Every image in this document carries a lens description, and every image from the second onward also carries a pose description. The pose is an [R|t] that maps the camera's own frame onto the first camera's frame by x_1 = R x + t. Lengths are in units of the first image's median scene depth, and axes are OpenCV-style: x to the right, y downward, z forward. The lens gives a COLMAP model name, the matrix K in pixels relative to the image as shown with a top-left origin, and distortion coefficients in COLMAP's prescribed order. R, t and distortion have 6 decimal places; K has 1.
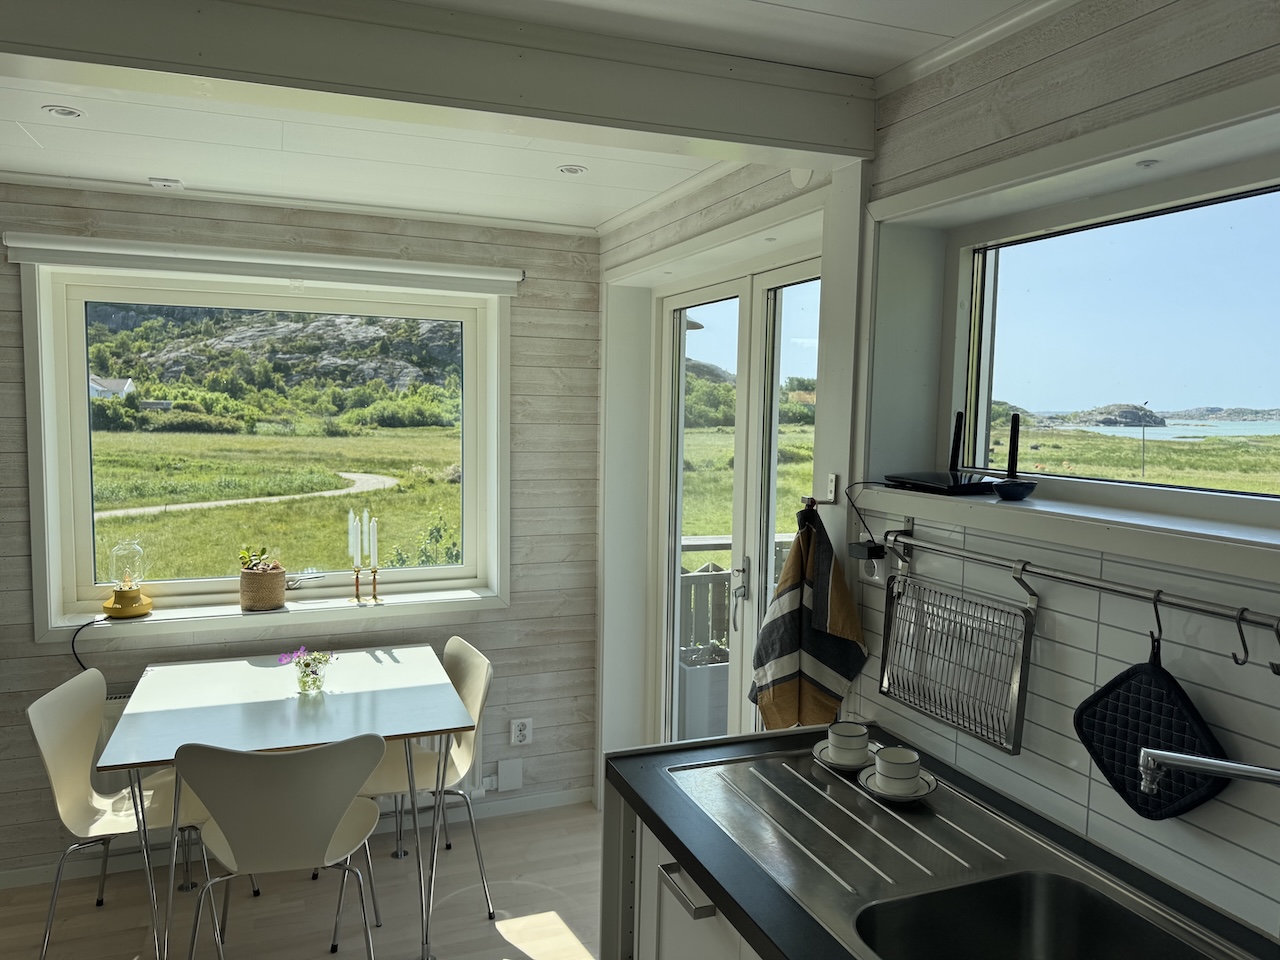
lens RADIAL K [[889.0, 0, 640.0], [0, 889.0, 480.0], [0, 0, 1]] dist [0.107661, -0.201418]
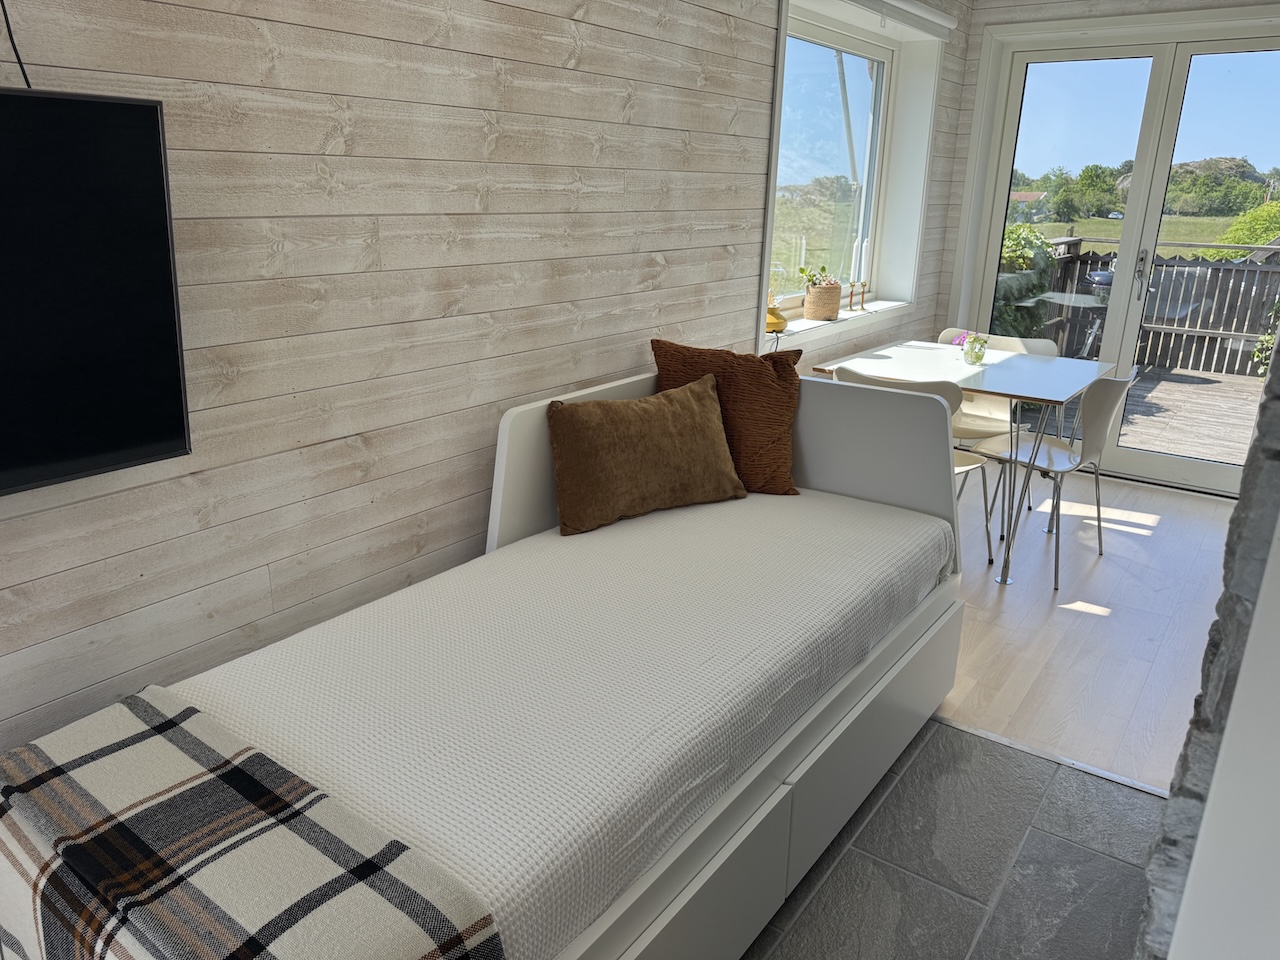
lens RADIAL K [[918.0, 0, 640.0], [0, 918.0, 480.0], [0, 0, 1]] dist [-0.004991, -0.008435]
pose [[0.863883, -0.158451, 0.478121, -1.177765], [0.040389, 0.967966, 0.247811, 0.039645], [-0.502071, -0.194769, 0.842609, 0.065557]]
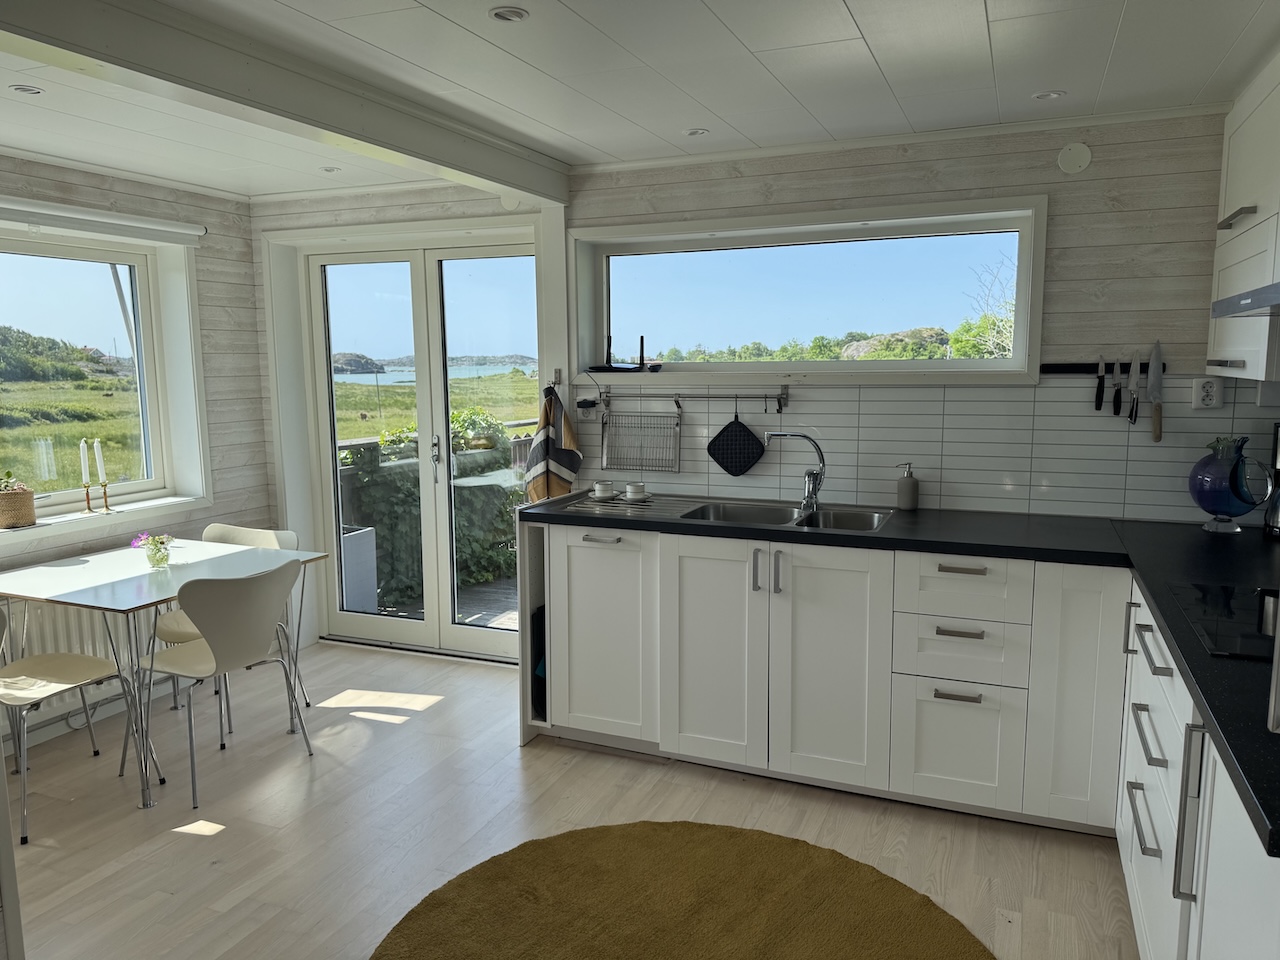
lens RADIAL K [[918.0, 0, 640.0], [0, 918.0, 480.0], [0, 0, 1]] dist [-0.004991, -0.008435]
pose [[0.700619, -0.112259, 0.704649, -0.637283], [0.074433, 0.993657, 0.084294, 0.047755], [-0.709643, -0.006609, 0.704531, -0.304175]]
